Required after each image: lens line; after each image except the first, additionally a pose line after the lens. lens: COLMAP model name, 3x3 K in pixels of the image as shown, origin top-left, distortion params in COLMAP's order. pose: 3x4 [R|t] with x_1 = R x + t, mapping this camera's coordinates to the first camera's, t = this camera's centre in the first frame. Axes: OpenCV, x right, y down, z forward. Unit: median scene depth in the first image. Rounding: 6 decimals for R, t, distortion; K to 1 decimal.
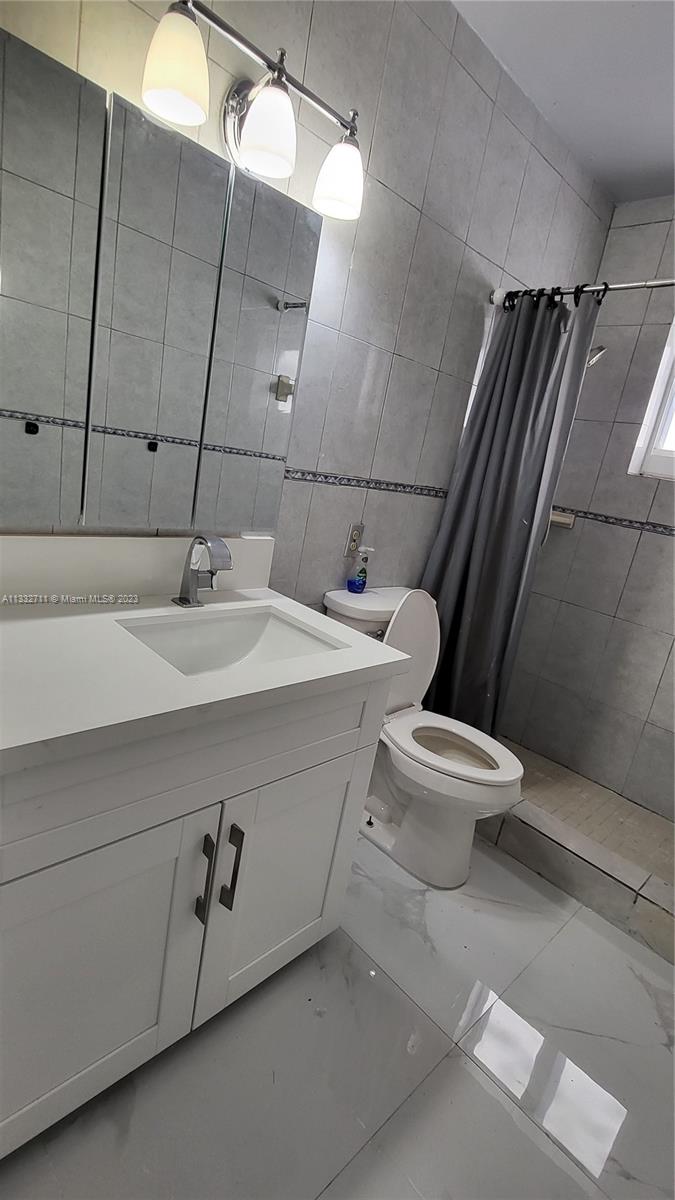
lens RADIAL K [[549.1, 0, 322.5], [0, 549.1, 598.2], [0, 0, 1]] dist [-0.000810, -0.000247]
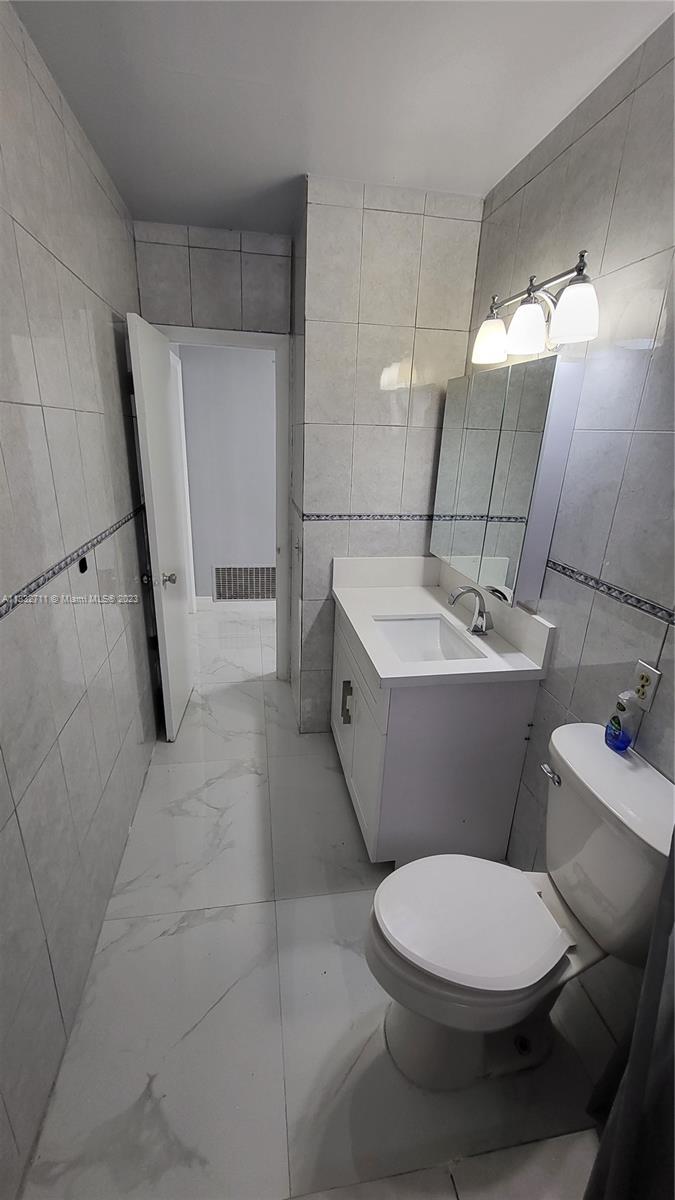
lens RADIAL K [[482.1, 0, 337.5], [0, 482.1, 600.0], [0, 0, 1]] dist [0.000301, -0.000037]
pose [[-0.531636, 0.100448, -0.840996, 0.911250], [-0.338861, 0.884785, 0.319889, -0.309068], [0.776232, 0.455045, -0.436346, 1.024124]]
